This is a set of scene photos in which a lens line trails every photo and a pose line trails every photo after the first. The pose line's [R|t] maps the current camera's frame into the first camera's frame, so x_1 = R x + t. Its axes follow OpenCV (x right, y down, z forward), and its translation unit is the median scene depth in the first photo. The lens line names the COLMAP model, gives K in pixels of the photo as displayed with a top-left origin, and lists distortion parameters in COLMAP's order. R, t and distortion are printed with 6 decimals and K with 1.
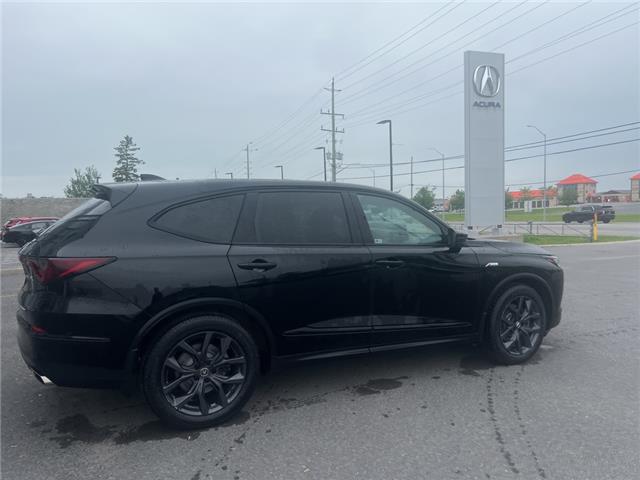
lens RADIAL K [[480.0, 0, 330.6], [0, 480.0, 240.0], [0, 0, 1]] dist [0.053131, -0.054306]
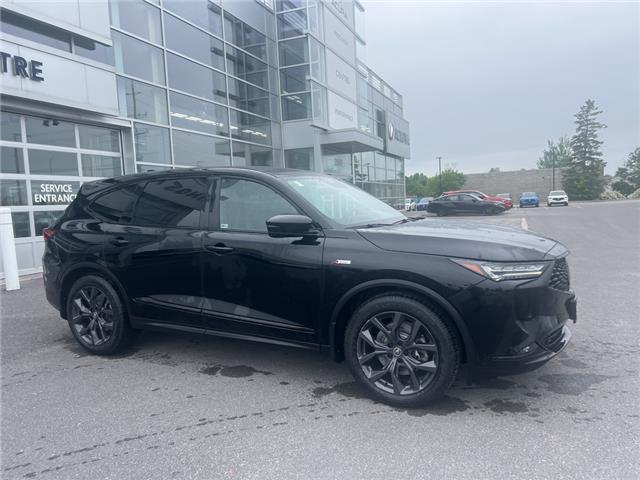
lens RADIAL K [[480.0, 0, 331.2], [0, 480.0, 233.2], [0, 0, 1]] dist [0.053131, -0.054306]
pose [[0.593430, 0.053035, -0.803137, 1.028277], [-0.013992, 0.998356, 0.055587, -0.041364], [0.804764, -0.021750, 0.593196, 0.590806]]
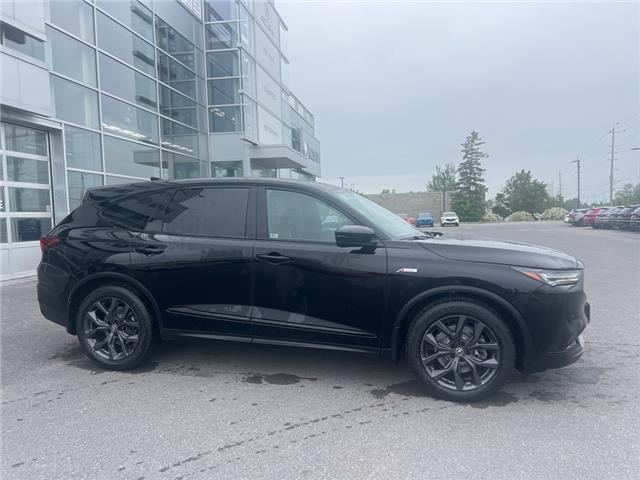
lens RADIAL K [[480.0, 0, 330.5], [0, 480.0, 237.5], [0, 0, 1]] dist [0.053131, -0.054306]
pose [[0.749900, 0.044401, -0.660059, 0.855364], [-0.037322, 0.998996, 0.024798, -0.023533], [0.660498, 0.006039, 0.750804, 0.322844]]
